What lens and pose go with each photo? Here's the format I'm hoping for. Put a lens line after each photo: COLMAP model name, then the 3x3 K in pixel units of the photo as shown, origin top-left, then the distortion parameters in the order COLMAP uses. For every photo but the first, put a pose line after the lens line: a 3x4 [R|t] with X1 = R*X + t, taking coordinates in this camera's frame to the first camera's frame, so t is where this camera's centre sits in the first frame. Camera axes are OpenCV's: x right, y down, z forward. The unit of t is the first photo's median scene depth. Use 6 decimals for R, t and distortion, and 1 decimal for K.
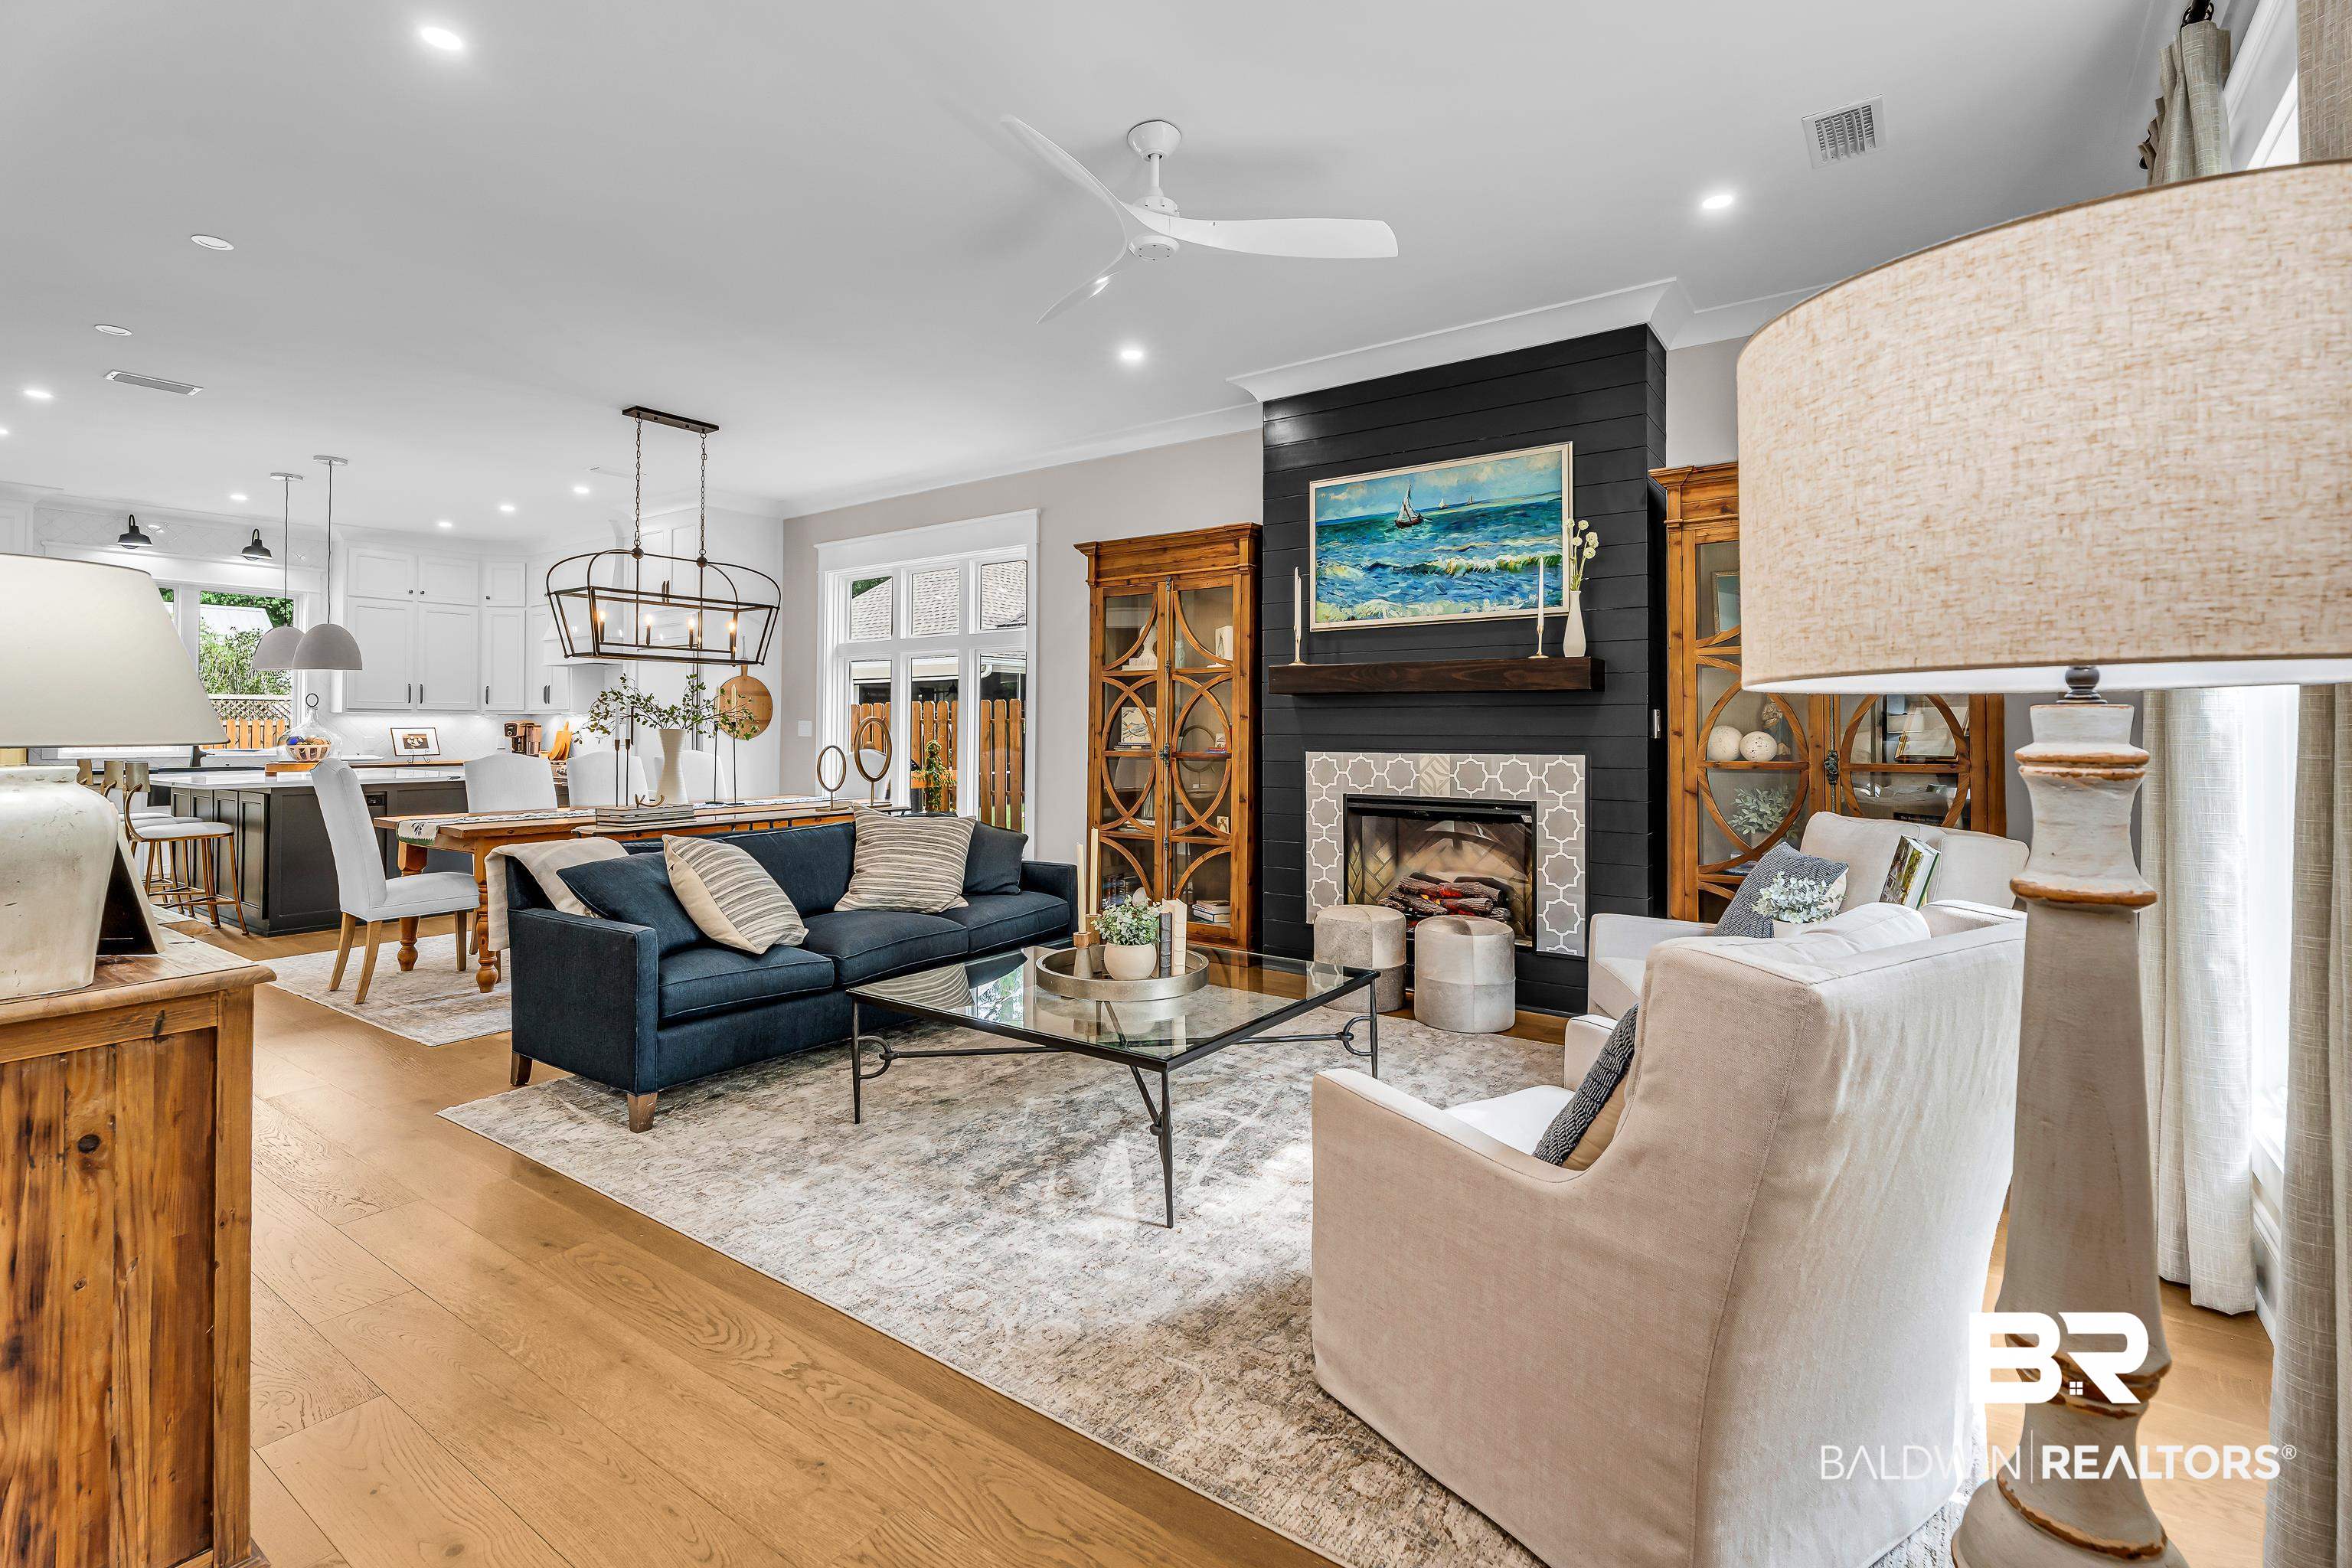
lens RADIAL K [[1074.1, 0, 1184.1], [0, 1074.1, 748.2], [0, 0, 1]] dist [0.000457, 0.000011]
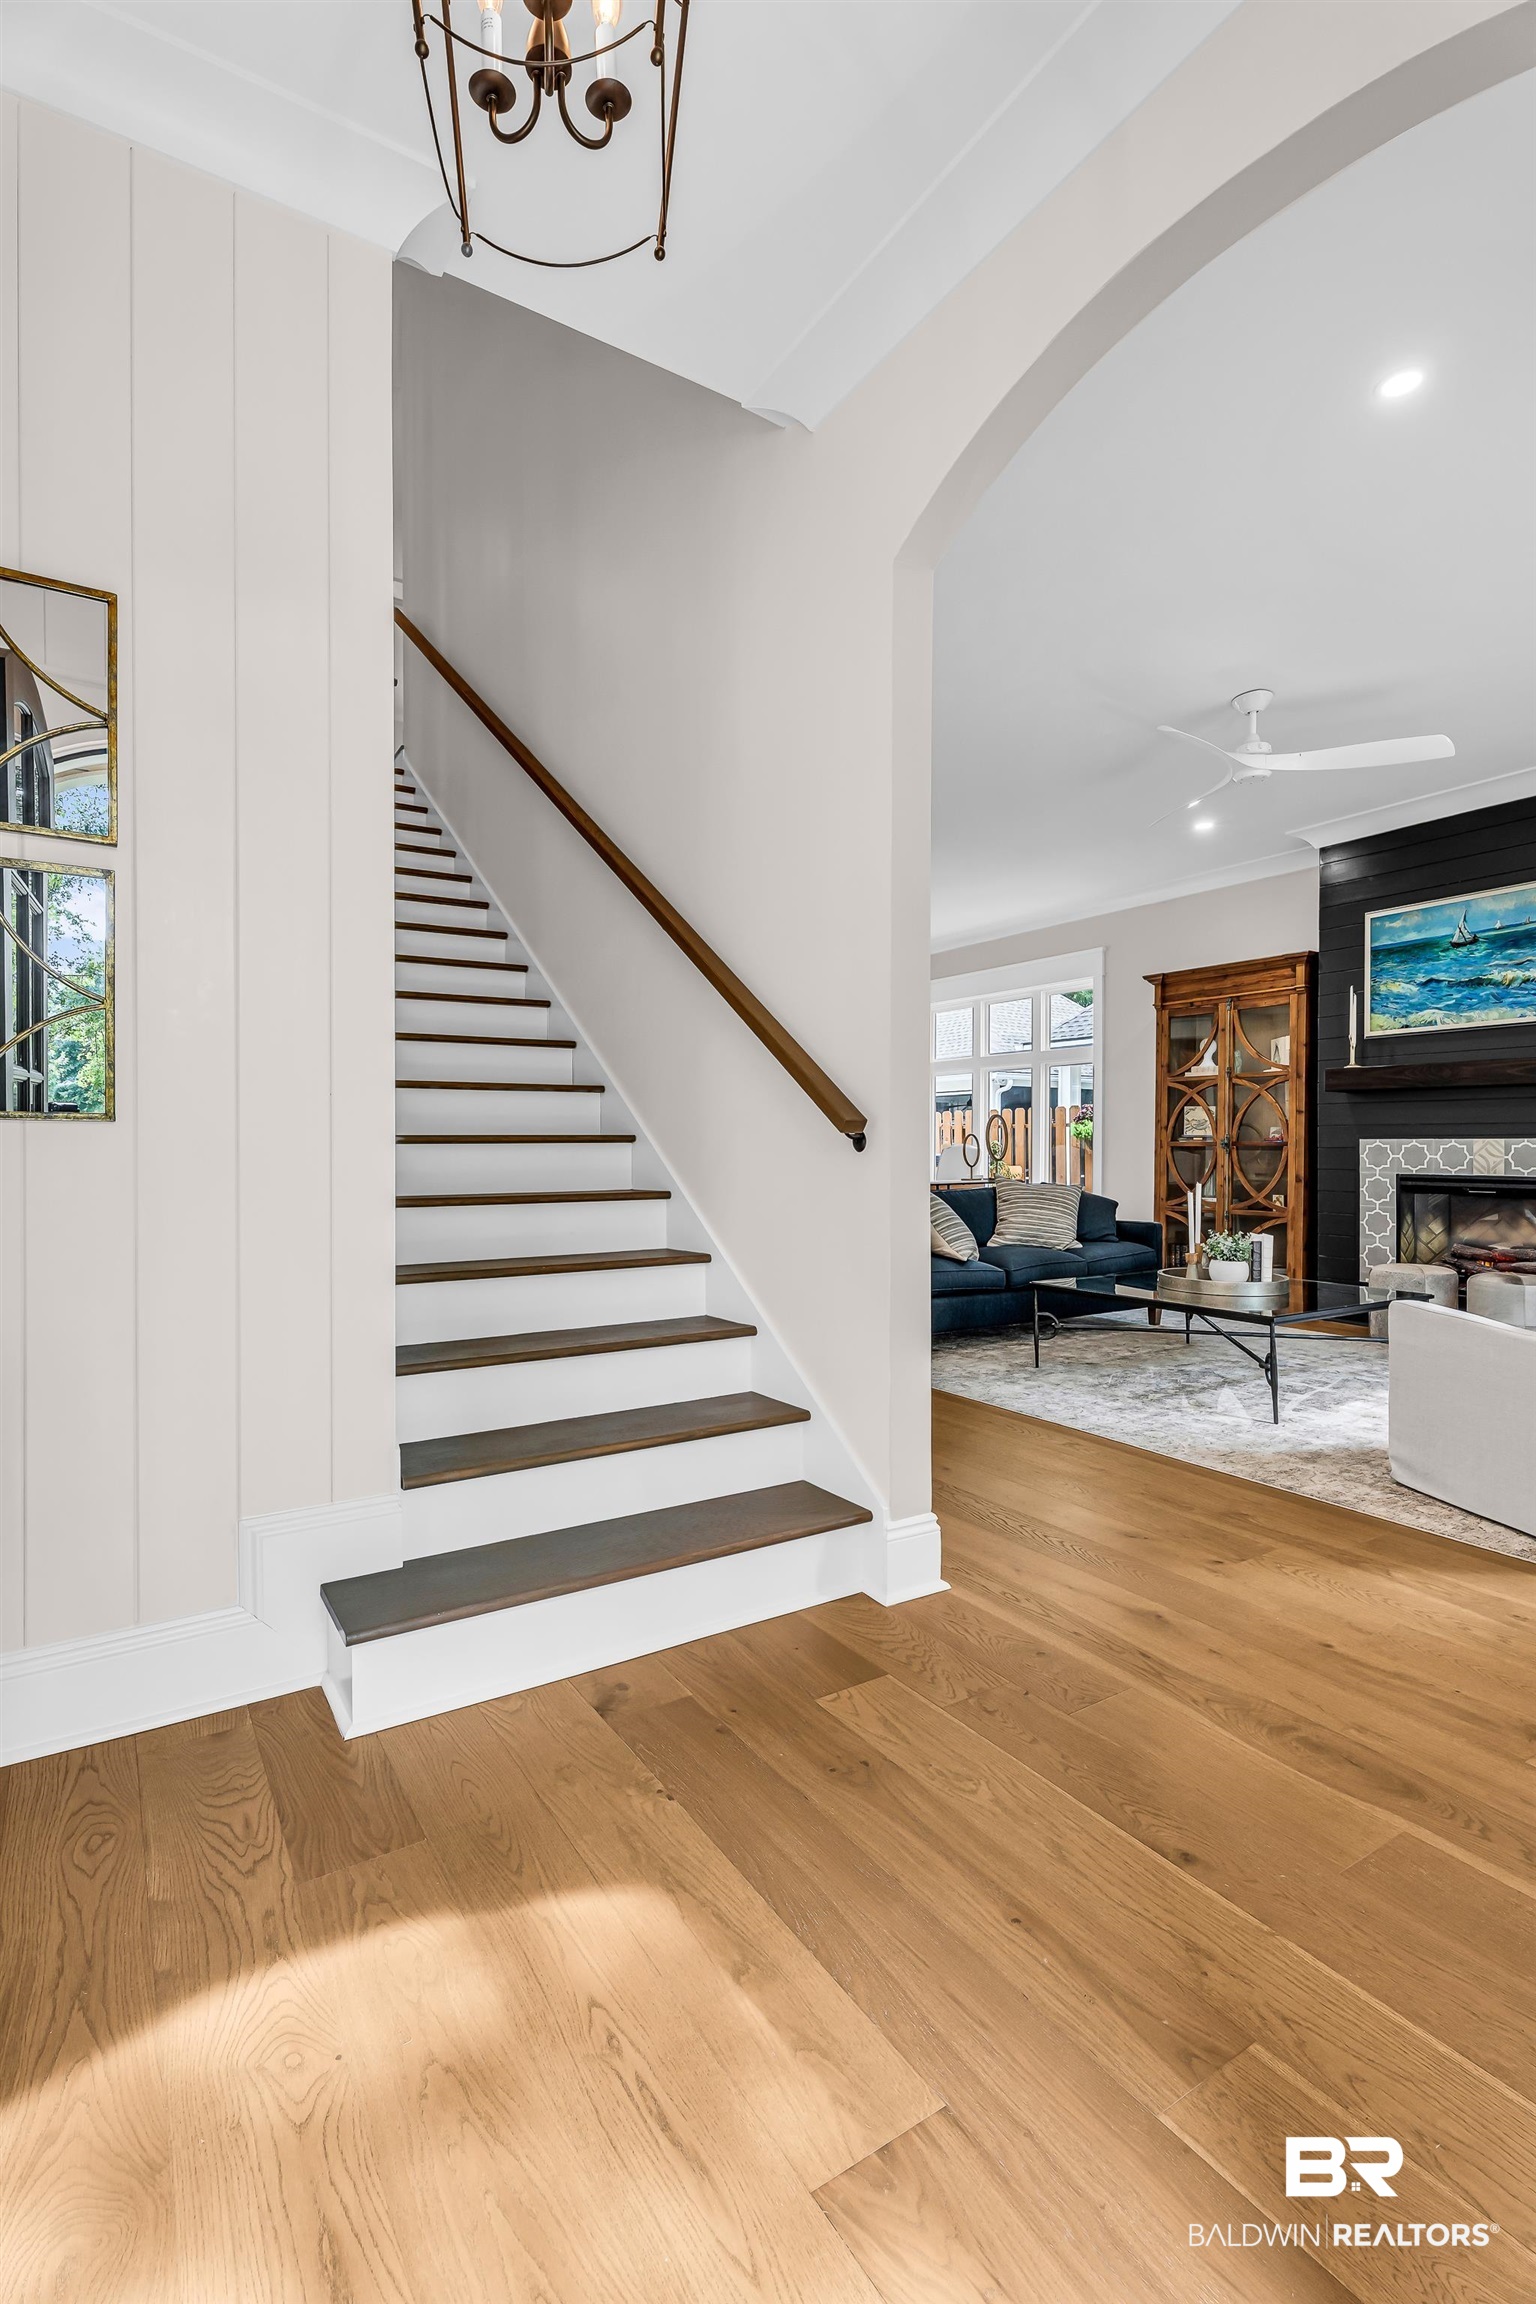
lens RADIAL K [[1040.5, 0, 759.7], [0, 1040.5, 1160.4], [0, 0, 1]] dist [0.021009, 0.000393]
pose [[0.925913, 0.005359, -0.377699, -0.065699], [-0.005860, 0.999983, -0.000178, 0.031358], [0.377692, 0.002378, 0.925928, -0.340846]]
